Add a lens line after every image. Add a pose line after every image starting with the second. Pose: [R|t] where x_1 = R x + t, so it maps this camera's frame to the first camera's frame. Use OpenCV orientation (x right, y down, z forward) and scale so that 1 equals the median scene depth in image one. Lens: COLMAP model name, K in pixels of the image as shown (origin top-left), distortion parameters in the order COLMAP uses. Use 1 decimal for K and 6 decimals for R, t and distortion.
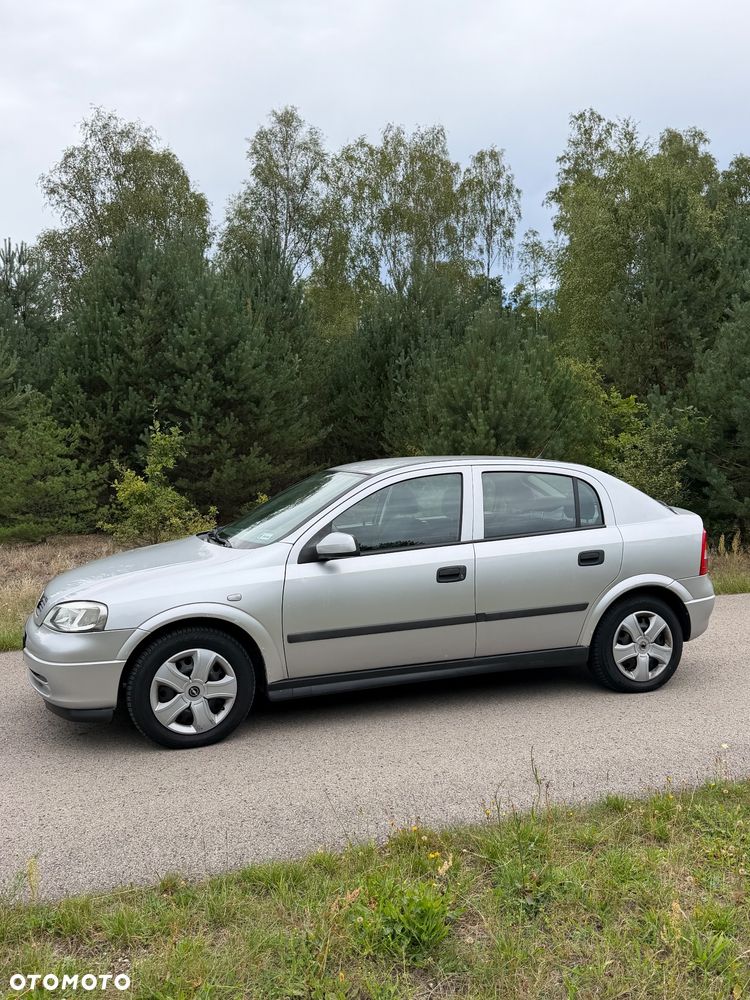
lens RADIAL K [[827.1, 0, 374.9], [0, 827.1, 524.4], [0, 0, 1]] dist [0.130824, -0.225971]
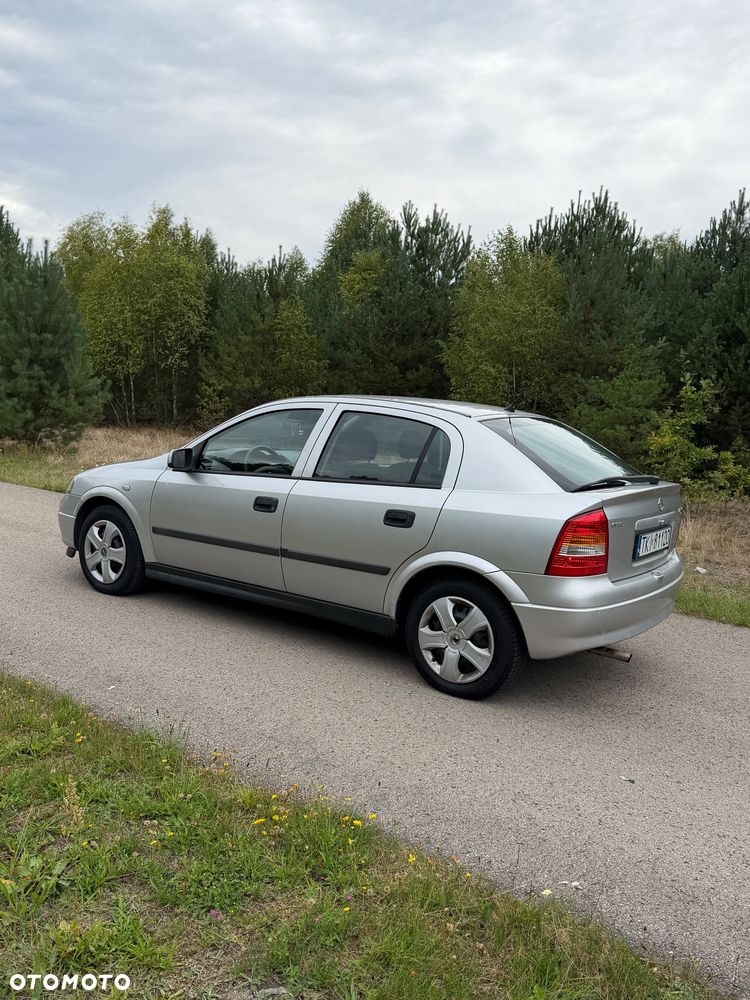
lens RADIAL K [[834.6, 0, 371.7], [0, 834.6, 523.5], [0, 0, 1]] dist [0.089682, -0.145886]
pose [[0.577682, 0.173904, -0.797522, 0.868544], [-0.137895, 0.983790, 0.114637, -0.046551], [0.804530, 0.043750, 0.592298, 0.428646]]
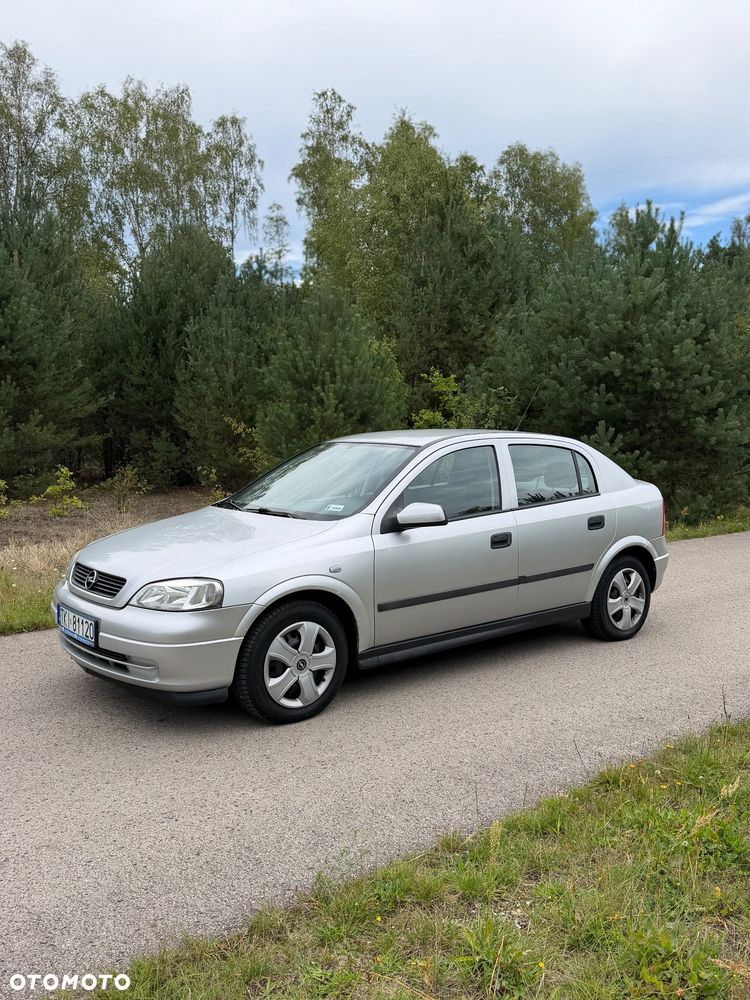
lens RADIAL K [[827.7, 0, 371.2], [0, 827.7, 520.5], [0, 0, 1]] dist [0.134025, -0.244048]
pose [[0.947742, -0.020543, 0.318376, -0.353473], [0.011813, 0.999500, 0.029329, 0.001096], [-0.318819, -0.024035, 0.947511, 0.034879]]
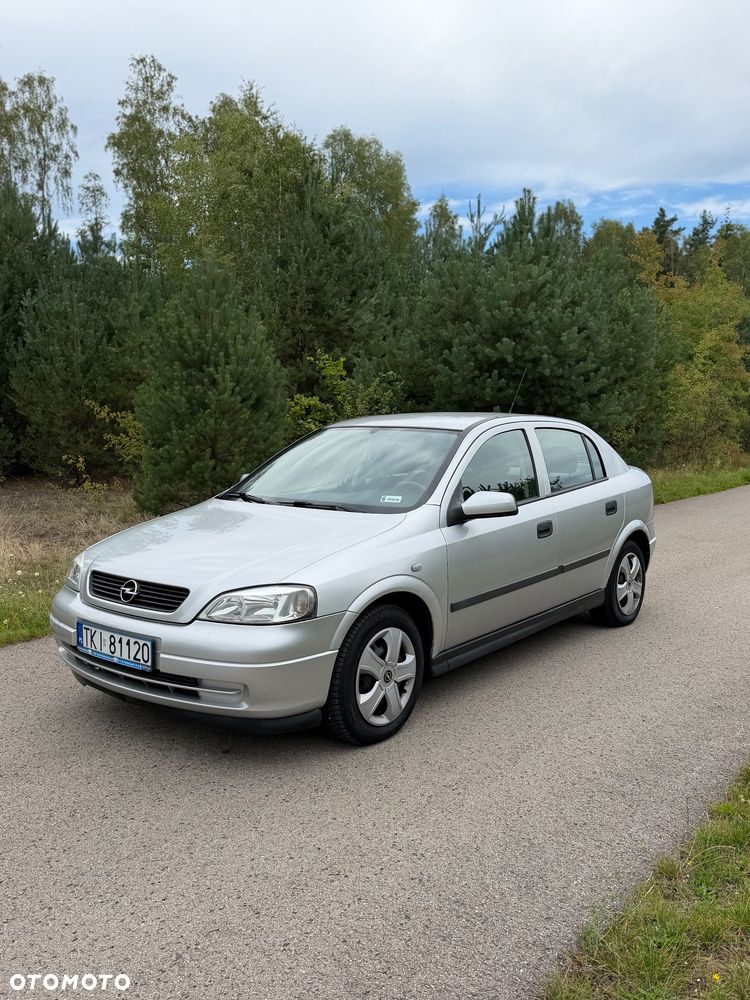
lens RADIAL K [[827.1, 0, 374.9], [0, 827.1, 524.4], [0, 0, 1]] dist [0.130824, -0.225971]
pose [[0.855585, -0.053619, 0.514878, -0.529026], [0.029541, 0.998058, 0.054847, -0.006554], [-0.516819, -0.031716, 0.855507, 0.206818]]
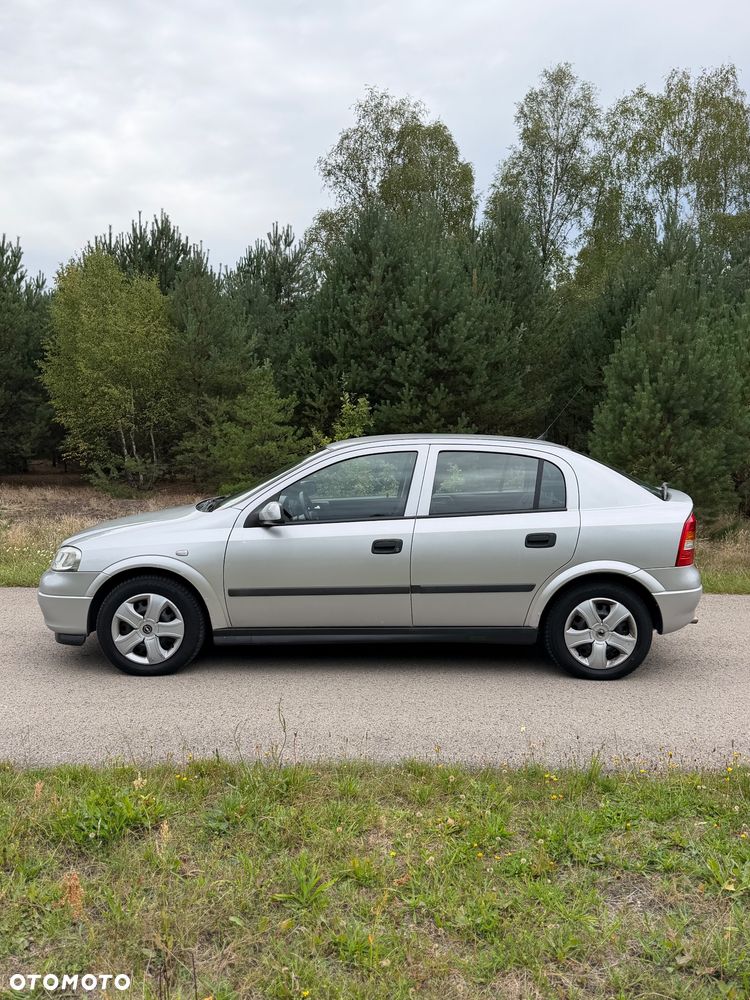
lens RADIAL K [[827.1, 0, 374.9], [0, 827.1, 524.4], [0, 0, 1]] dist [0.130824, -0.225971]
pose [[0.942808, 0.059249, -0.328029, 0.369060], [-0.046749, 0.997853, 0.045869, -0.014070], [0.330043, -0.027910, 0.943553, -0.006431]]
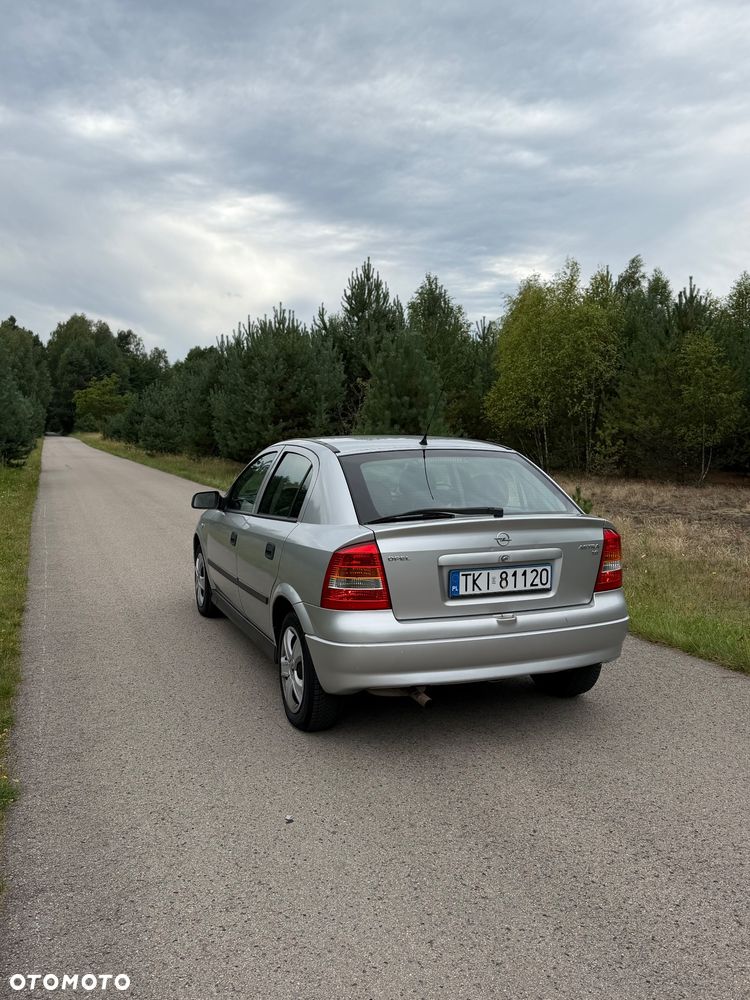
lens RADIAL K [[834.6, 0, 371.7], [0, 834.6, 523.5], [0, 0, 1]] dist [0.089682, -0.145886]
pose [[0.031829, 0.125485, -0.991585, 1.090203], [-0.073634, 0.989686, 0.122881, -0.103391], [0.996777, 0.069103, 0.040741, 0.992314]]
